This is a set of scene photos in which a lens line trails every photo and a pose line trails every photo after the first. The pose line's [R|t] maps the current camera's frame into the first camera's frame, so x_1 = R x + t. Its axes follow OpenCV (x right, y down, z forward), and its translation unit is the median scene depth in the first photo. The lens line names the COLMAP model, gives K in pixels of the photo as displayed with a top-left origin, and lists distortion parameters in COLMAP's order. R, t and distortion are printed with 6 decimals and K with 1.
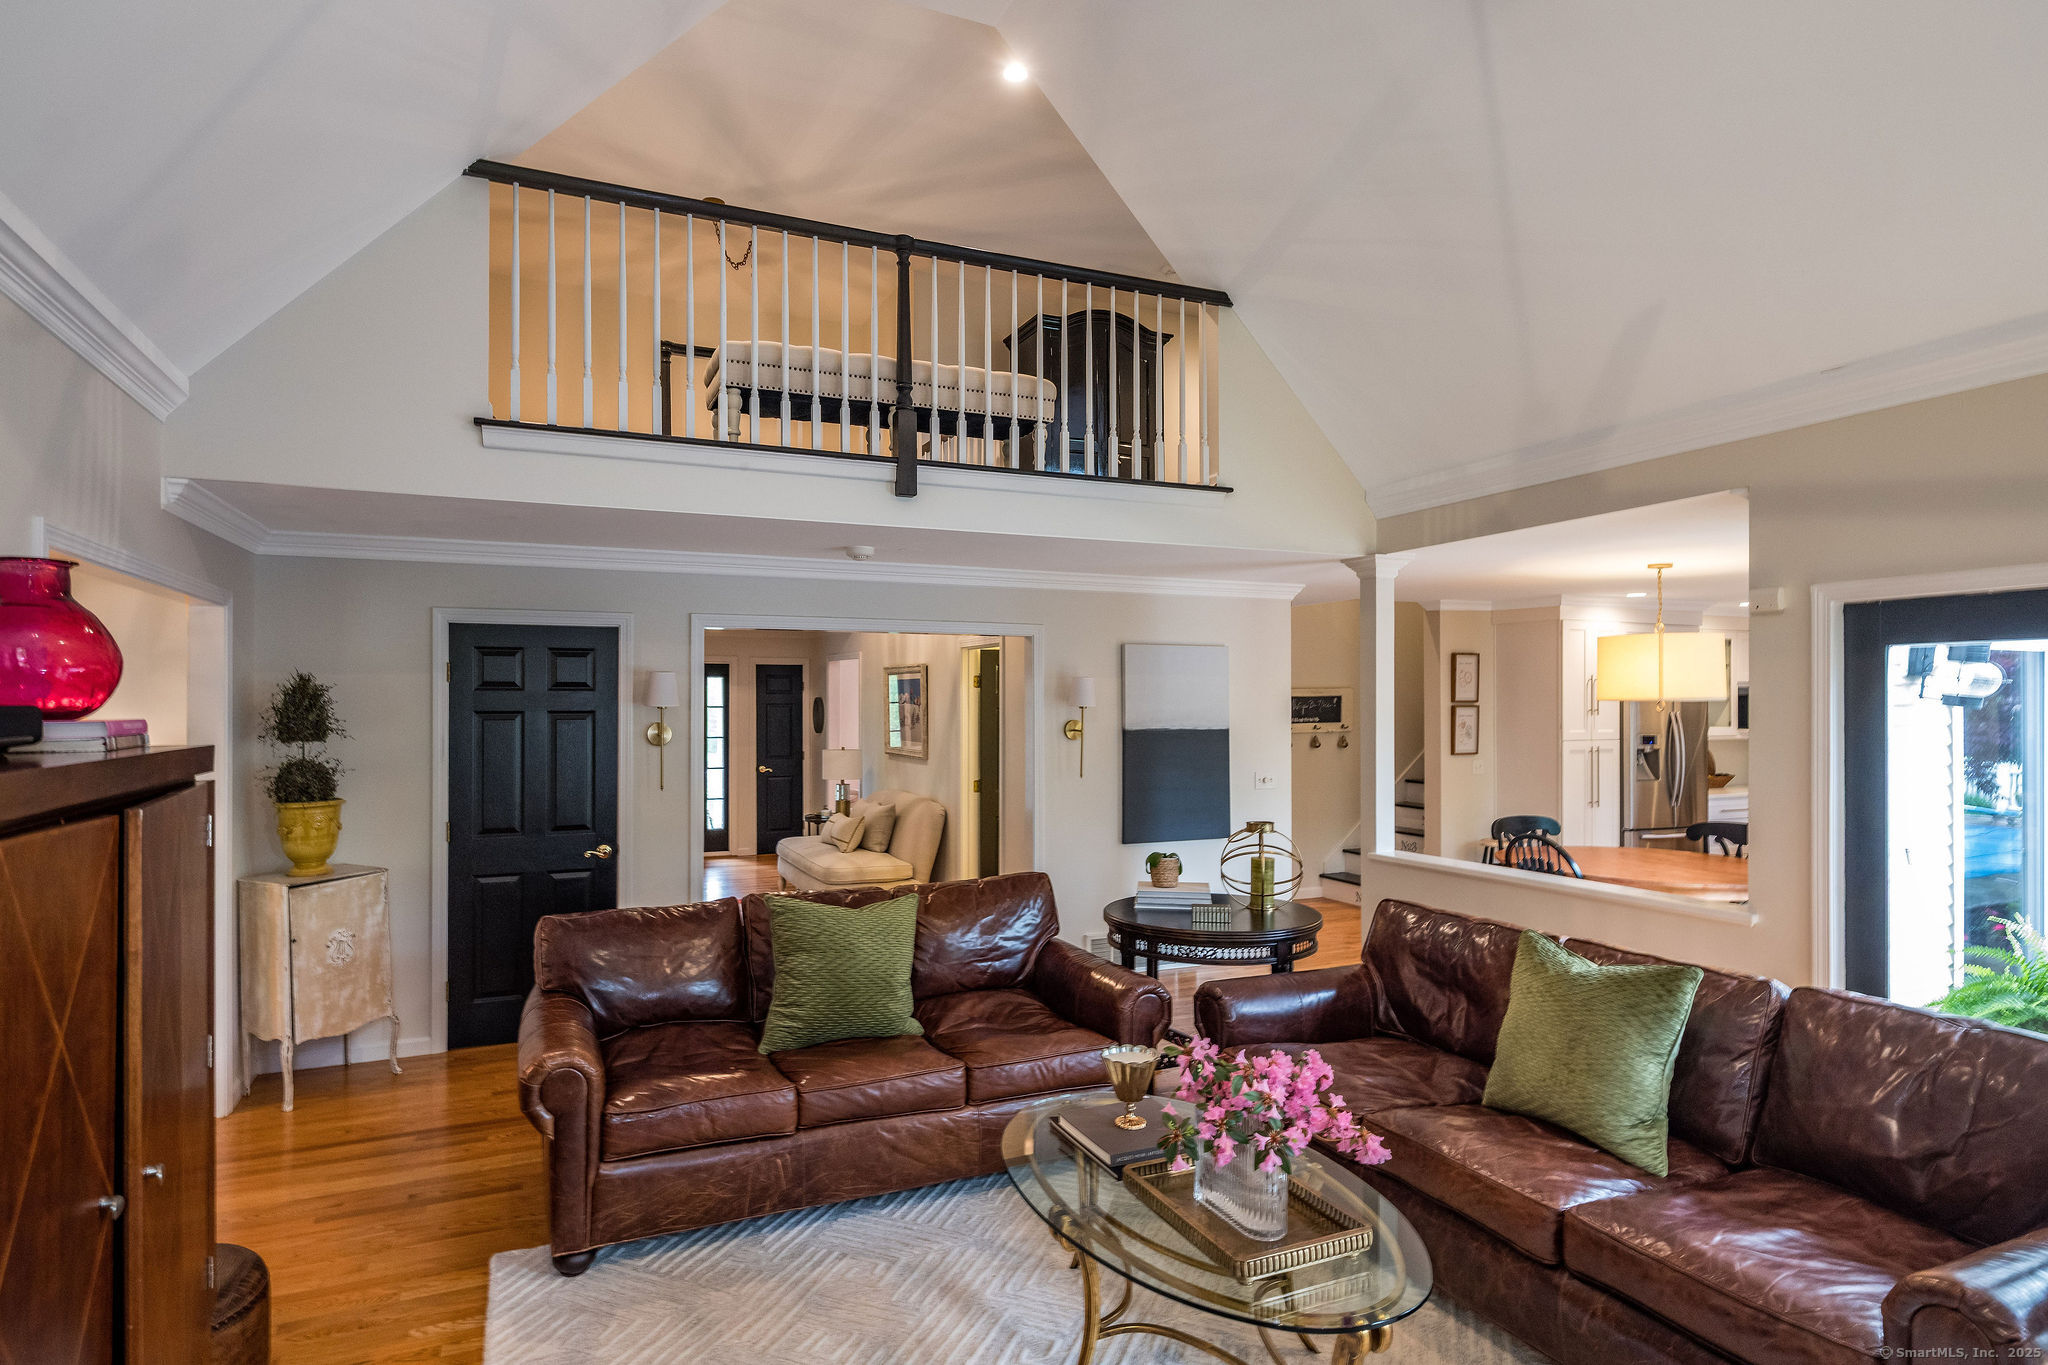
lens RADIAL K [[1155.7, 0, 1027.2], [0, 1155.7, 689.9], [0, 0, 1]] dist [0.001971, -0.001256]
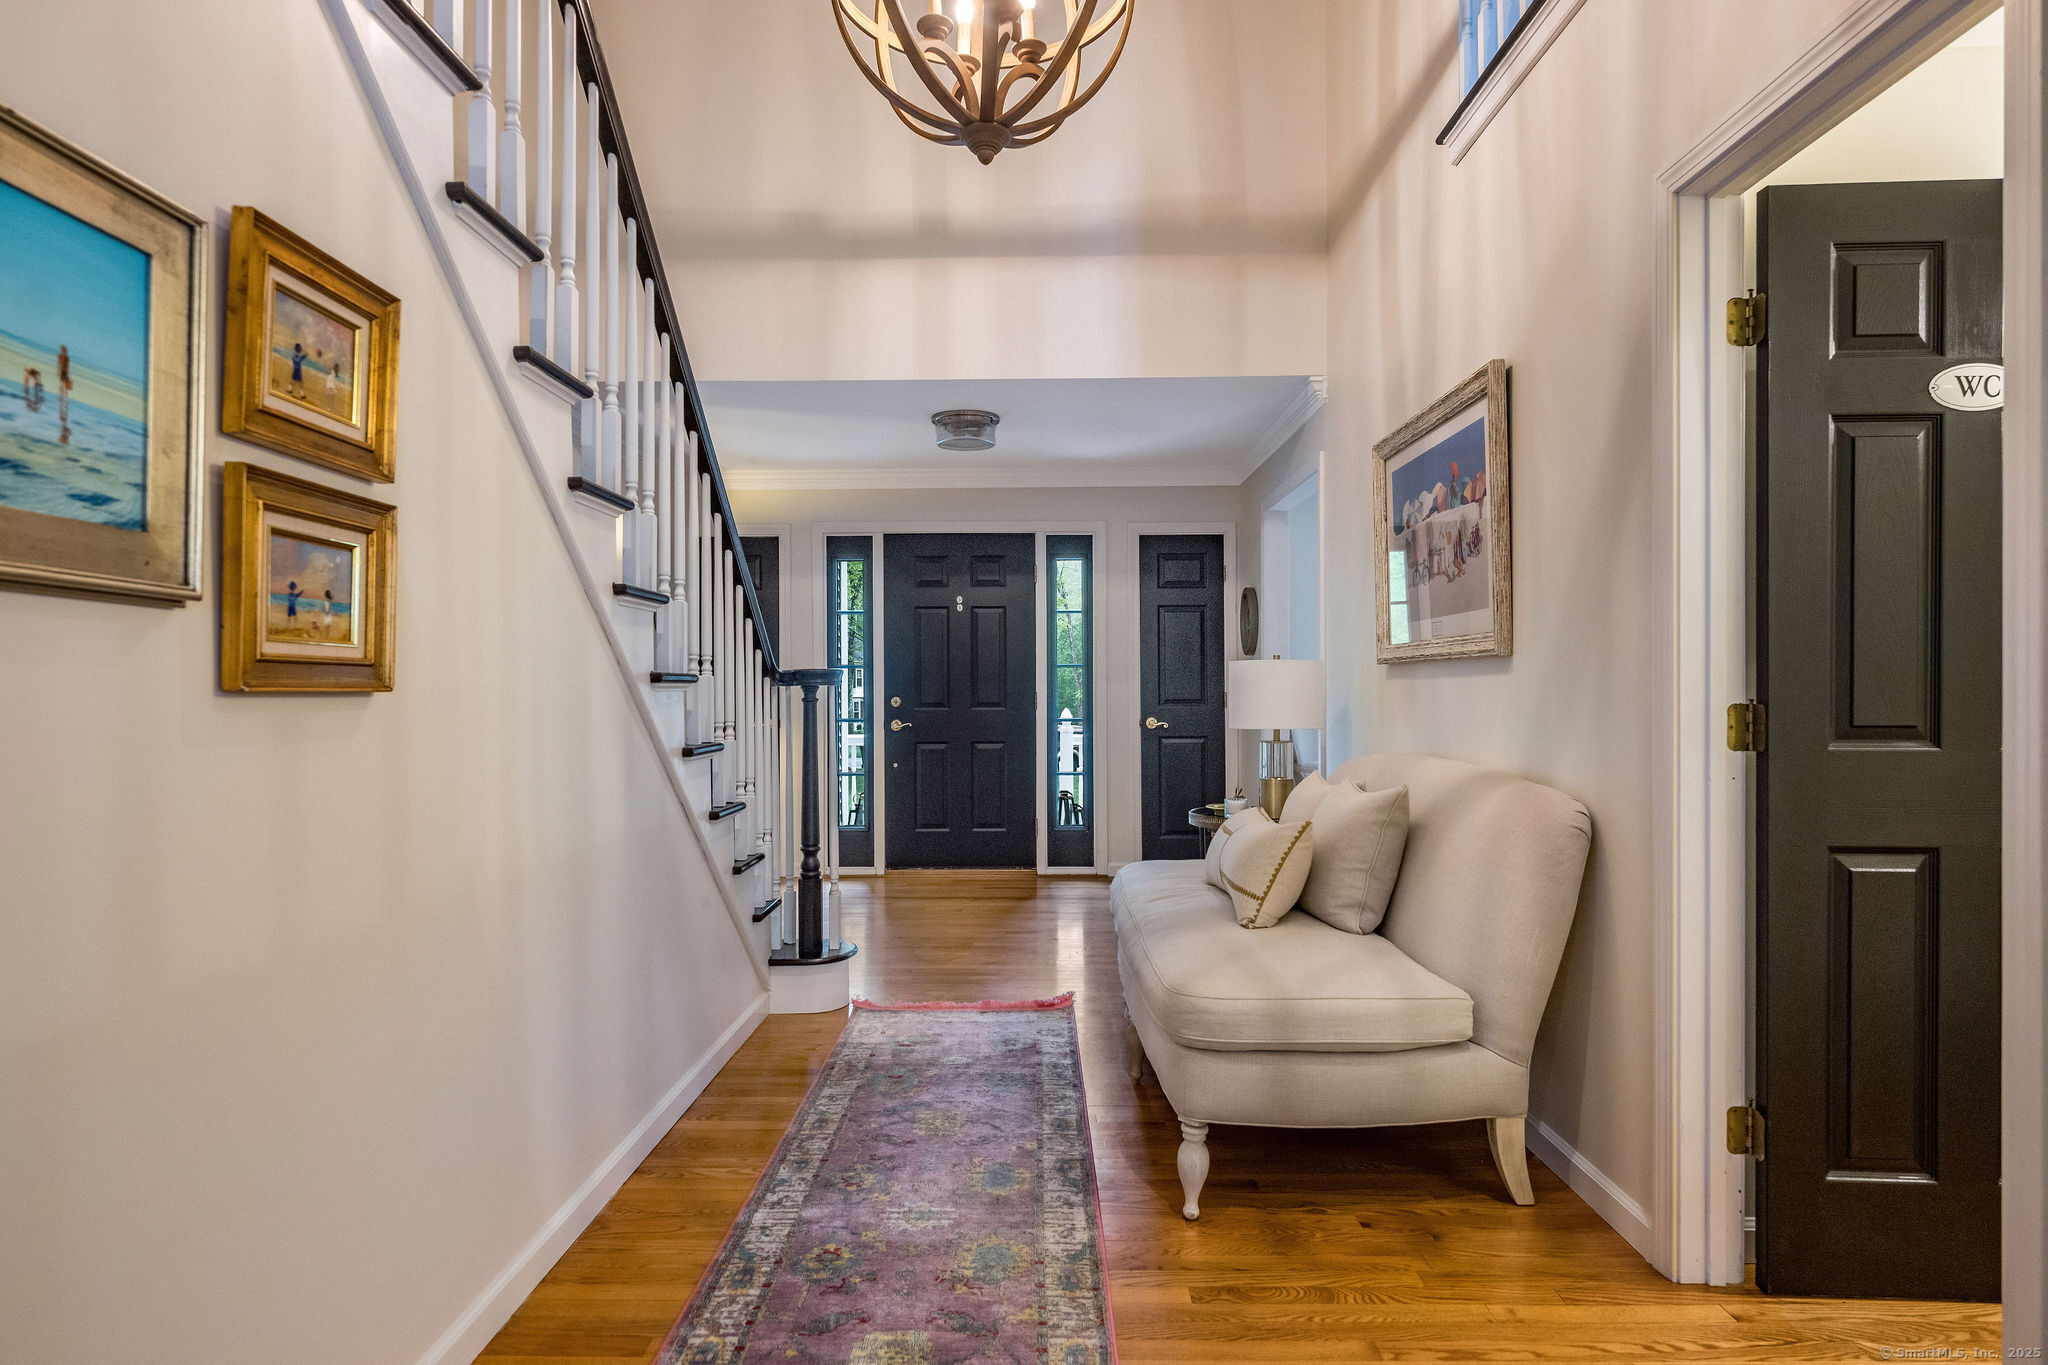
lens RADIAL K [[1155.7, 0, 1019.6], [0, 1155.7, 686.1], [0, 0, 1]] dist [0.001971, -0.001256]
pose [[0.909053, -0.002118, -0.416676, -0.074815], [0.003143, 0.999993, 0.001775, 0.066613], [0.416669, -0.002923, 0.909053, 0.632815]]
